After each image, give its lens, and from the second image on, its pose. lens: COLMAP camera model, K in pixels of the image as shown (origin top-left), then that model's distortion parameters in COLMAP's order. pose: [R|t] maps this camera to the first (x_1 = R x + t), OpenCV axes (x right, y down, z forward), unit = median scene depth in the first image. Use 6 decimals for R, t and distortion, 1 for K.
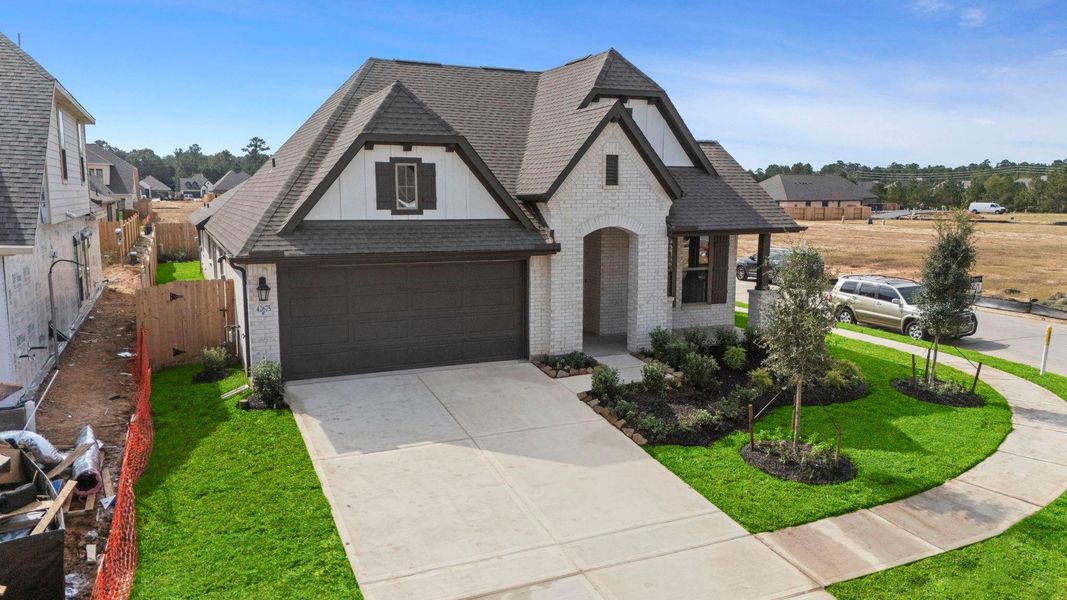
lens RADIAL K [[765.4, 0, 532.3], [0, 765.4, 378.6], [0, 0, 1]] dist [0.026459, -0.001409]
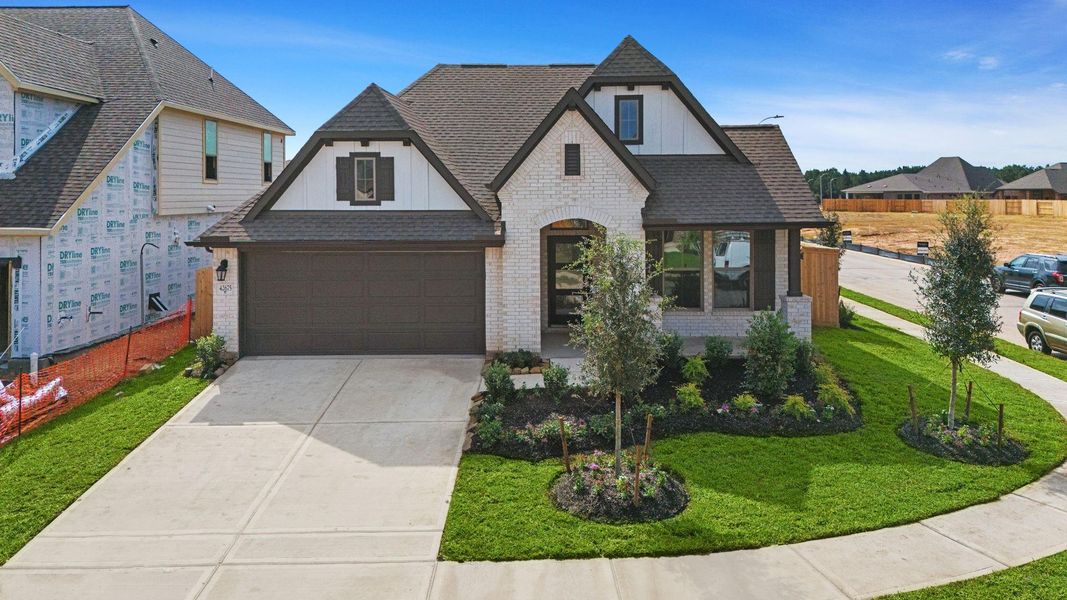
lens RADIAL K [[798.6, 0, 539.4], [0, 798.6, 283.0], [0, 0, 1]] dist [0.032177, -0.001858]
pose [[0.911948, 0.038964, -0.408452, 0.497591], [-0.089959, 0.990247, -0.106386, -0.014655], [0.400323, 0.133762, 0.906559, 0.120969]]
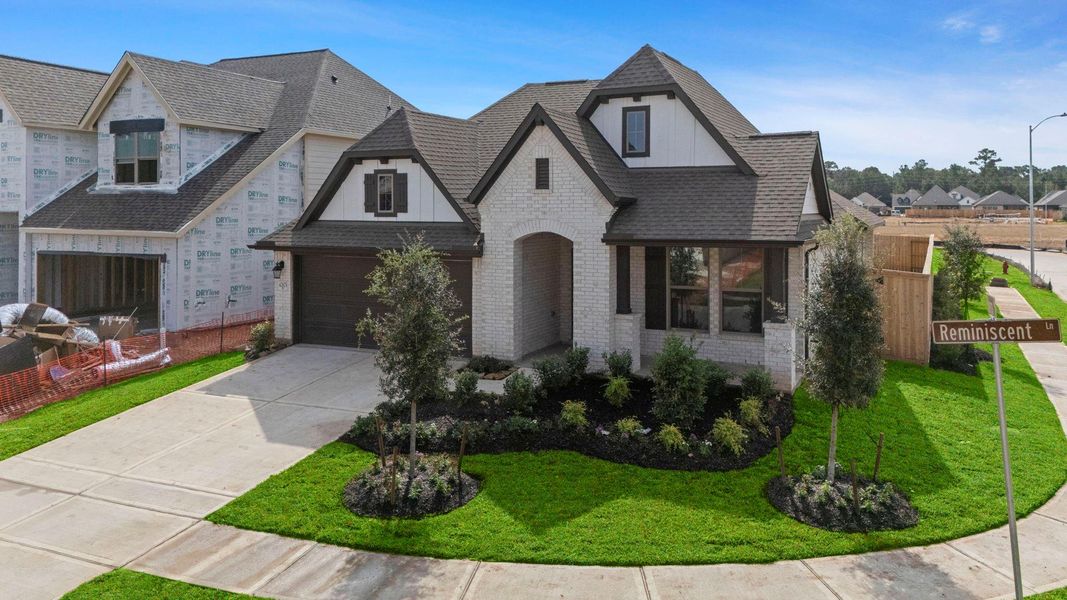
lens RADIAL K [[790.9, 0, 533.5], [0, 790.9, 300.0], [0, 0, 1]] dist [0.037002, -0.000576]
pose [[0.661901, 0.085218, -0.744732, 0.888500], [-0.175812, 0.983452, -0.043724, -0.075511], [0.728682, 0.159874, 0.665930, 0.377845]]
